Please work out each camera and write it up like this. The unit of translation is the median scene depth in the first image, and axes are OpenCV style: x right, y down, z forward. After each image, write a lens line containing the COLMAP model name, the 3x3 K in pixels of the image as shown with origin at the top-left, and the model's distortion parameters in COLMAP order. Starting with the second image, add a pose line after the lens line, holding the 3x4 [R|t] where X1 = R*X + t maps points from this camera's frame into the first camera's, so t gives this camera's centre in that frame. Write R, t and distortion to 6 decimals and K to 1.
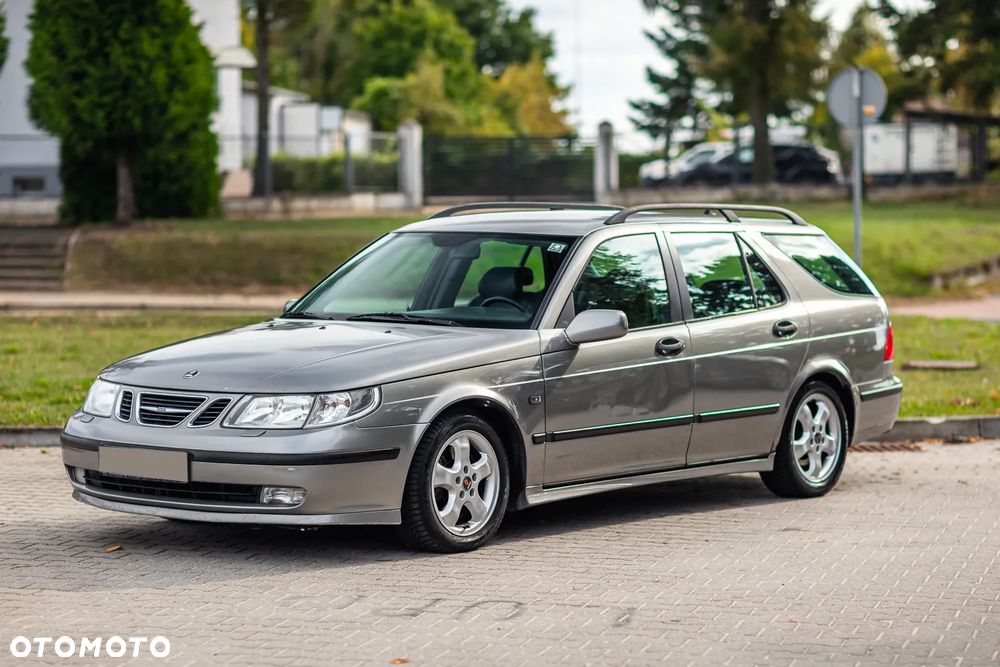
lens RADIAL K [[2506.5, 0, 500.3], [0, 2506.5, 292.4], [0, 0, 1]] dist [0.035022, 0.390994]
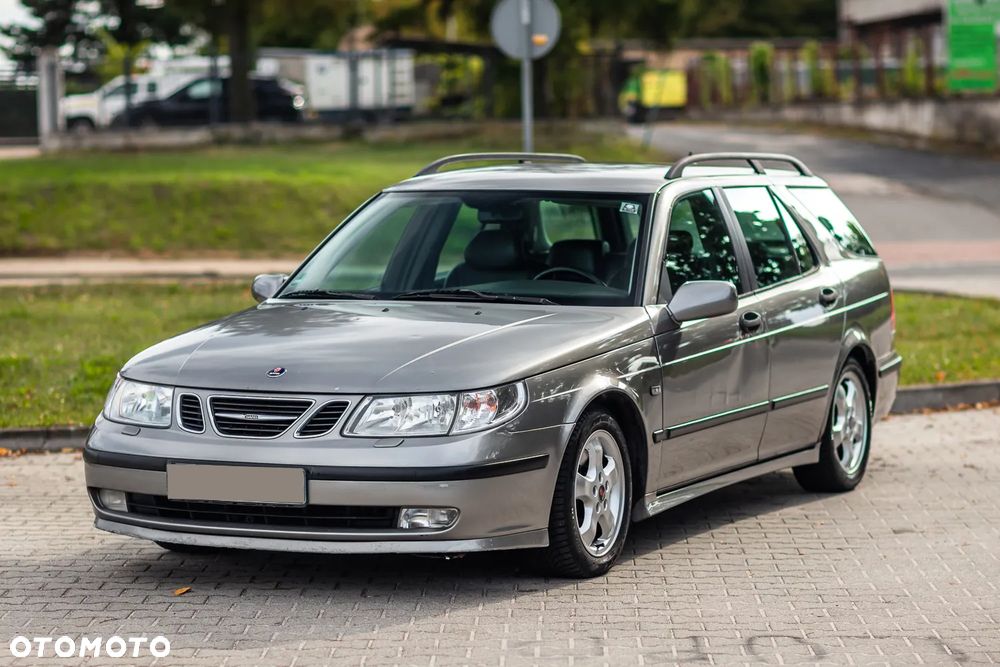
lens RADIAL K [[2844.4, 0, 500.0], [0, 2844.4, 333.5], [0, 0, 1]] dist [0.045665, 0.460487]
pose [[0.969626, -0.025059, 0.243304, -0.271777], [0.017411, 0.999286, 0.033536, -0.009150], [-0.243970, -0.028281, 0.969370, 0.091911]]
